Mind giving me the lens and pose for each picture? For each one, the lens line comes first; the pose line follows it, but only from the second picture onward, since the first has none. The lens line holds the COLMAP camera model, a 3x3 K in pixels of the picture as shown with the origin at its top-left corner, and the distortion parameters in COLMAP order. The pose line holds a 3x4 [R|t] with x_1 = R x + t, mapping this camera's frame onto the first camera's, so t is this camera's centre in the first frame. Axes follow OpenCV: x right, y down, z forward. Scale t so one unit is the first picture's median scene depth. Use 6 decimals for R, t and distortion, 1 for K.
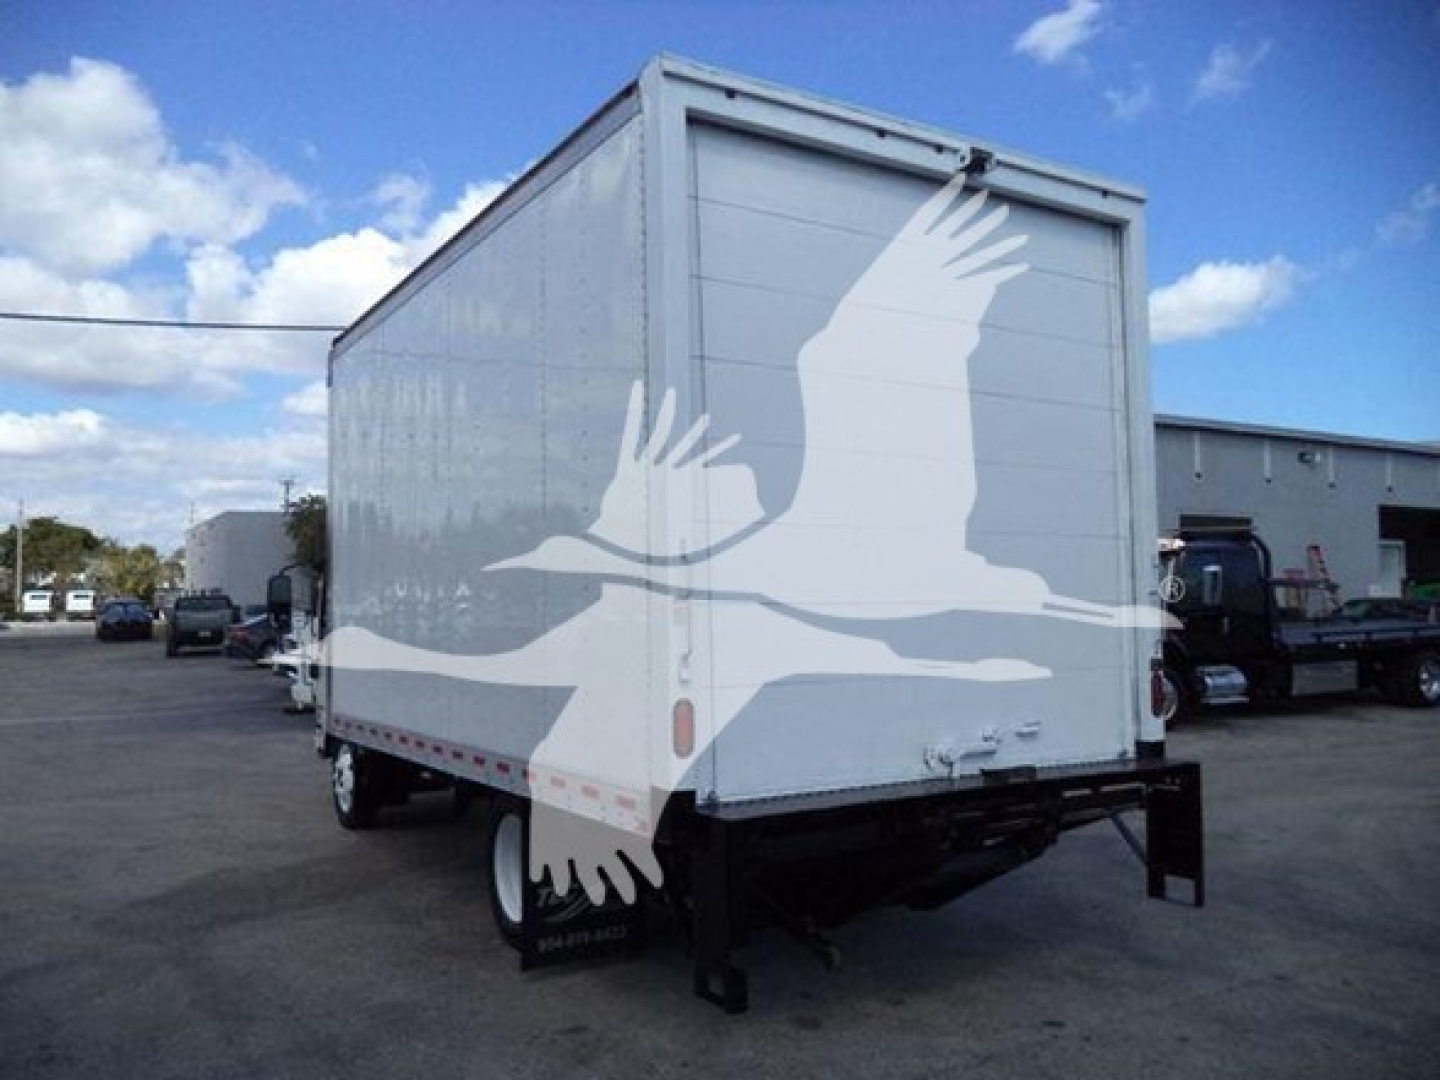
lens RADIAL K [[1151.7, 0, 720.0], [0, 1151.7, 540.0], [0, 0, 1]] dist [-0.001800, -0.016034]
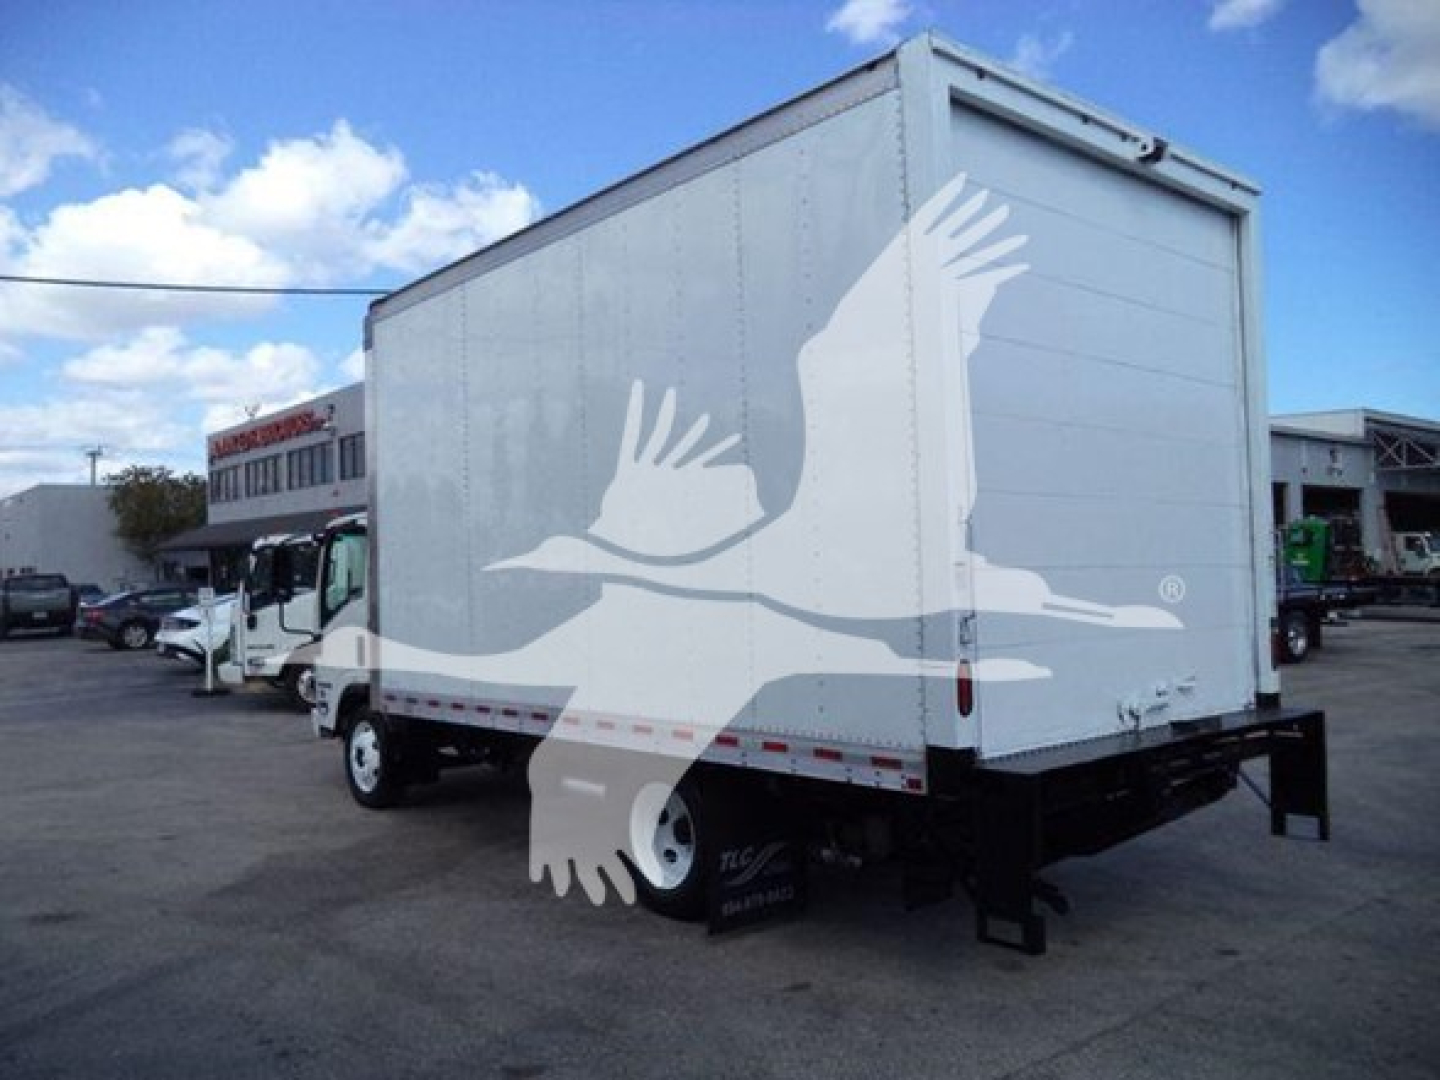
lens RADIAL K [[1145.0, 0, 720.0], [0, 1145.0, 540.0], [0, 0, 1]] dist [-0.009193, -0.003792]
pose [[0.988530, -0.005884, 0.150910, -0.307575], [0.002473, 0.999738, 0.022775, 0.004329], [-0.151004, -0.022140, 0.988285, 0.012679]]
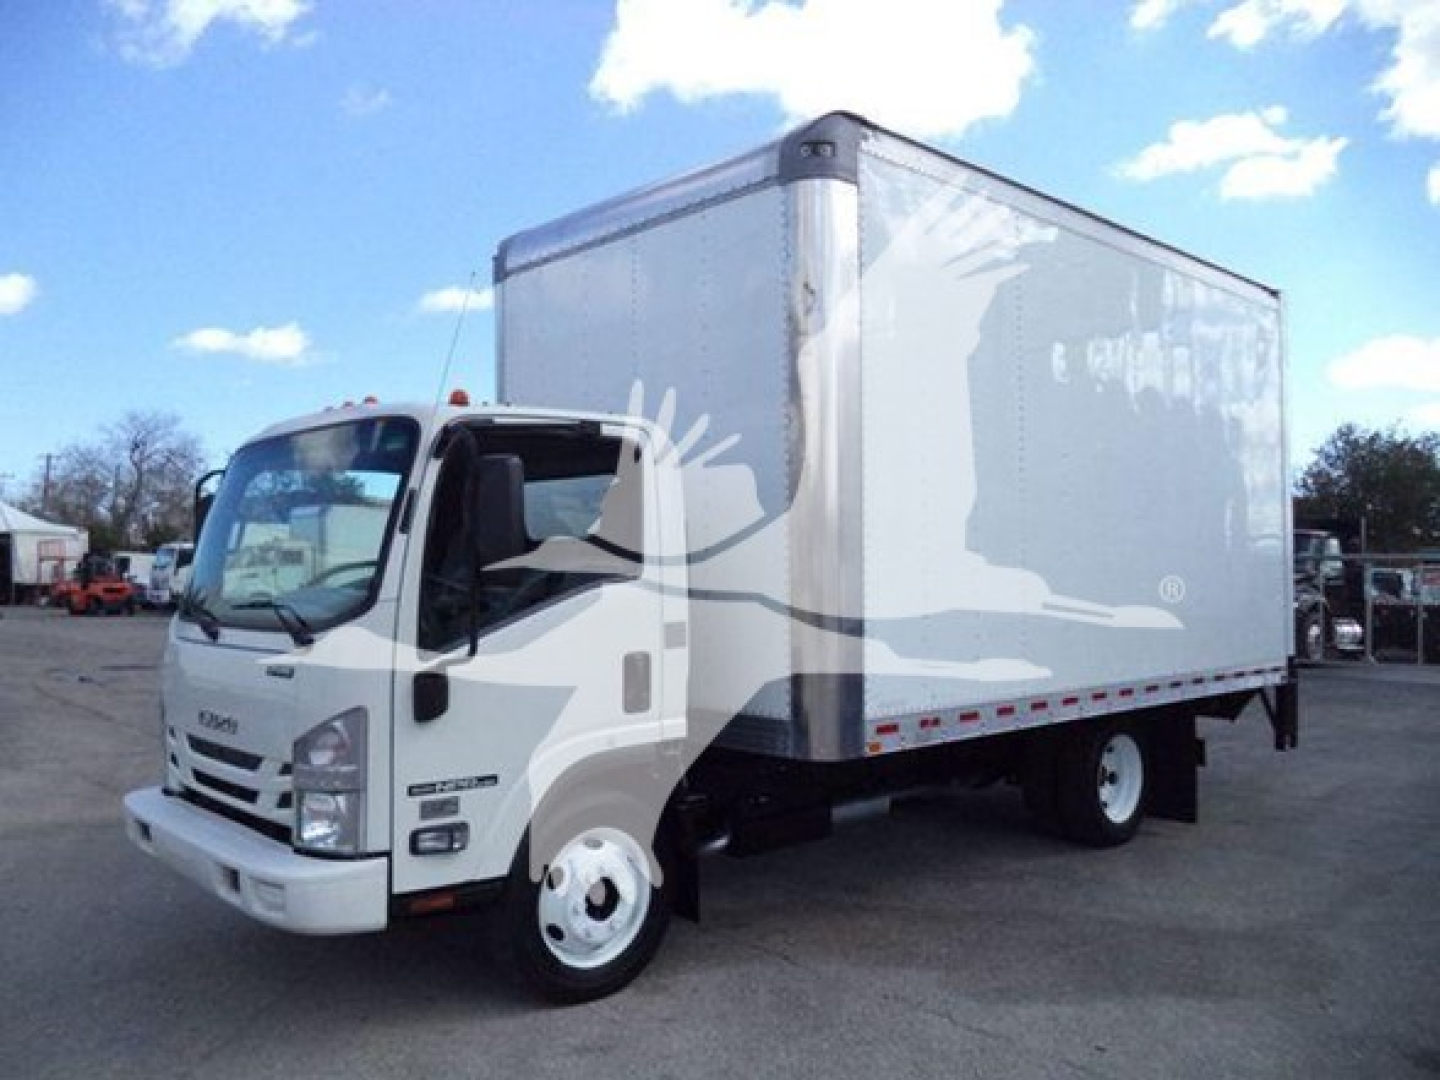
lens RADIAL K [[1146.7, 0, 761.8], [0, 1146.7, 545.1], [0, 0, 1]] dist [-0.007833, -0.010774]
pose [[-0.220273, 0.043771, 0.974456, -1.421003], [-0.062686, 0.996292, -0.058922, 0.146943], [-0.973422, -0.074063, -0.216713, 1.828458]]
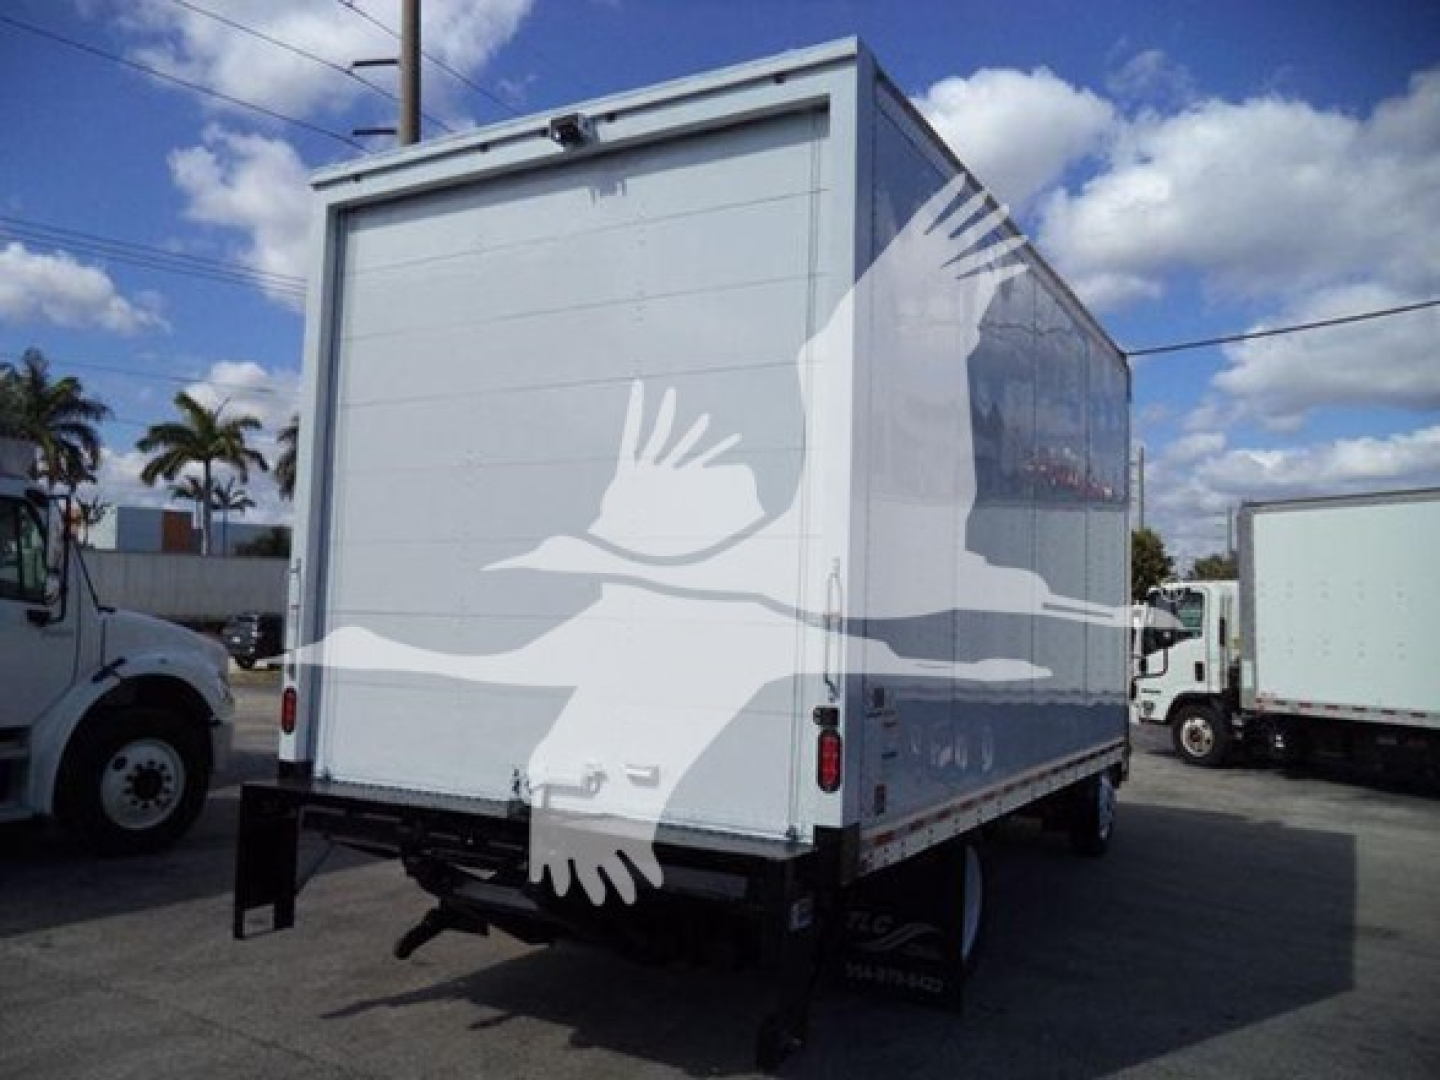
lens RADIAL K [[1151.7, 0, 720.0], [0, 1151.7, 540.0], [0, 0, 1]] dist [-0.001800, -0.016034]
pose [[0.479568, -0.038696, -0.876651, 0.978629], [0.021529, 0.999245, -0.032330, 0.022812], [0.877240, -0.003369, 0.480039, 0.617548]]
